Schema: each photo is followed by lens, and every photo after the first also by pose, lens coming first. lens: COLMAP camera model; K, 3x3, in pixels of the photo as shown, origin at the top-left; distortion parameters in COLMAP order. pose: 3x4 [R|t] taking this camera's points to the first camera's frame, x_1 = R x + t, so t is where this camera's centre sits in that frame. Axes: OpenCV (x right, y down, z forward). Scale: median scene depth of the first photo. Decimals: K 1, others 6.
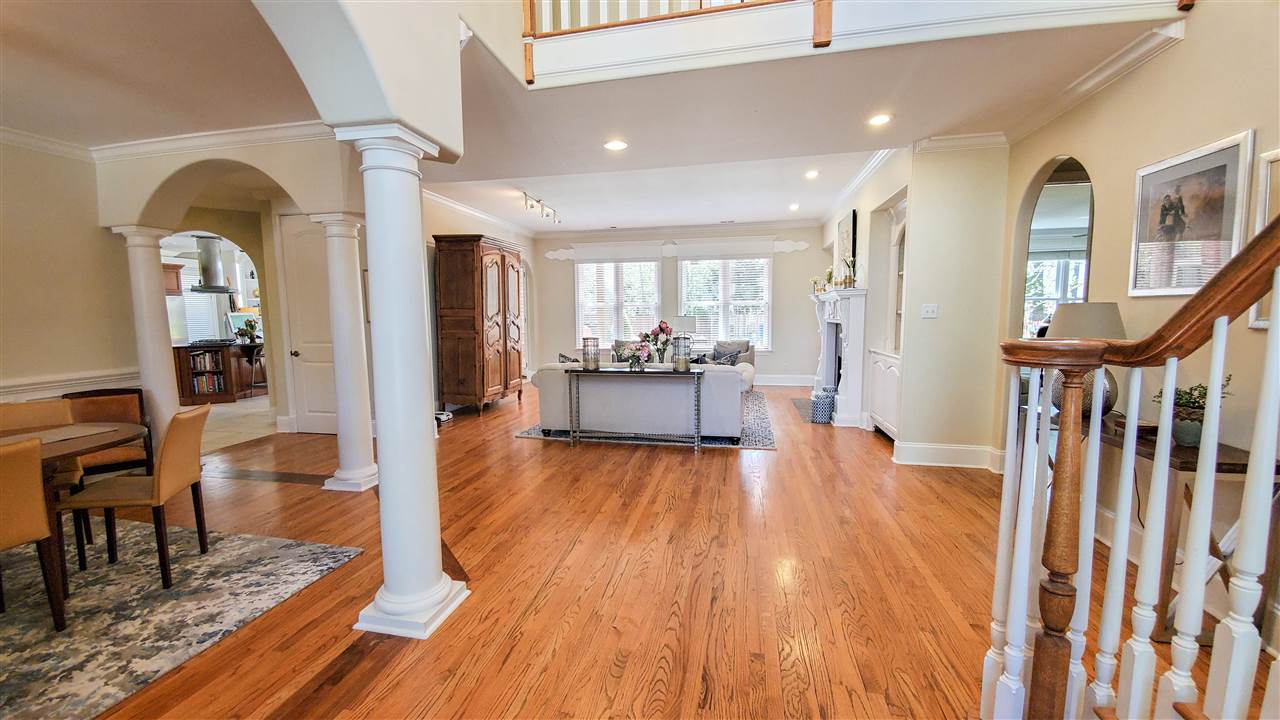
lens RADIAL K [[505.3, 0, 628.4], [0, 505.3, 365.2], [0, 0, 1]] dist [-0.012896, -0.003041]
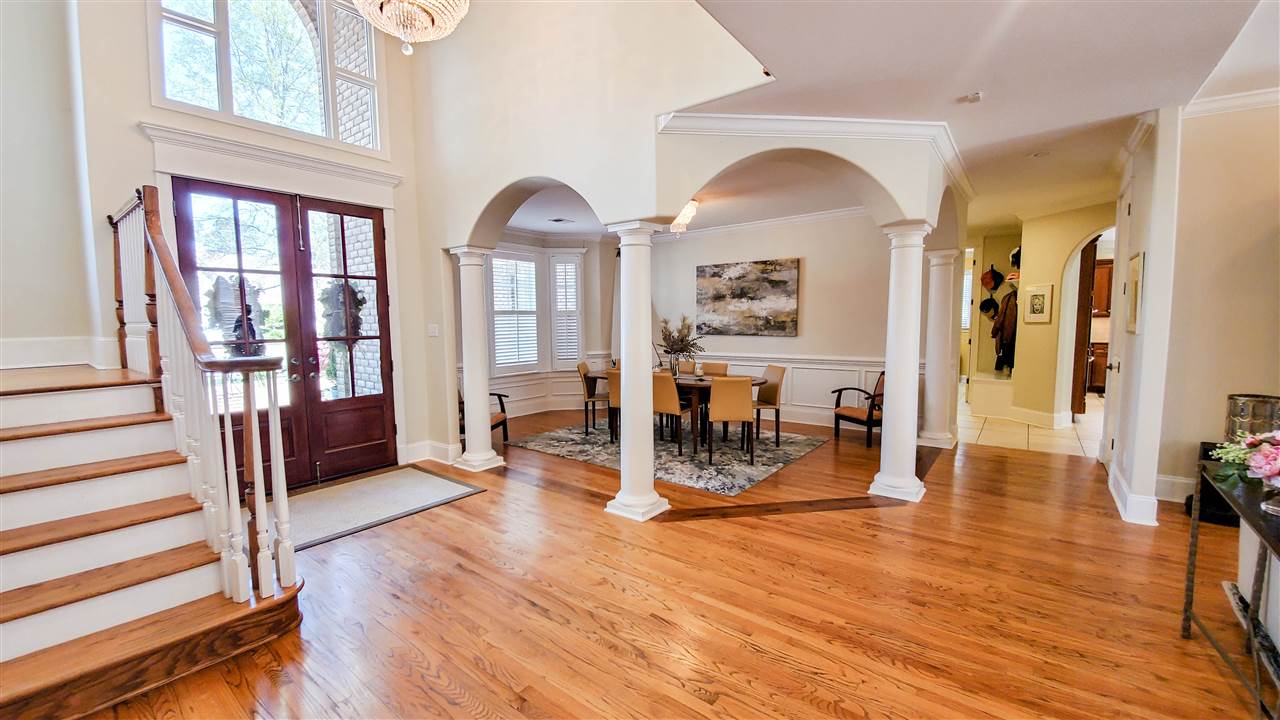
lens RADIAL K [[505.3, 0, 630.5], [0, 505.3, 361.2], [0, 0, 1]] dist [-0.012896, -0.003041]
pose [[-0.445068, 0.096071, -0.890328, 0.897304], [-0.060531, 0.988727, 0.136948, -0.198088], [0.893449, 0.114844, -0.434235, 1.439821]]
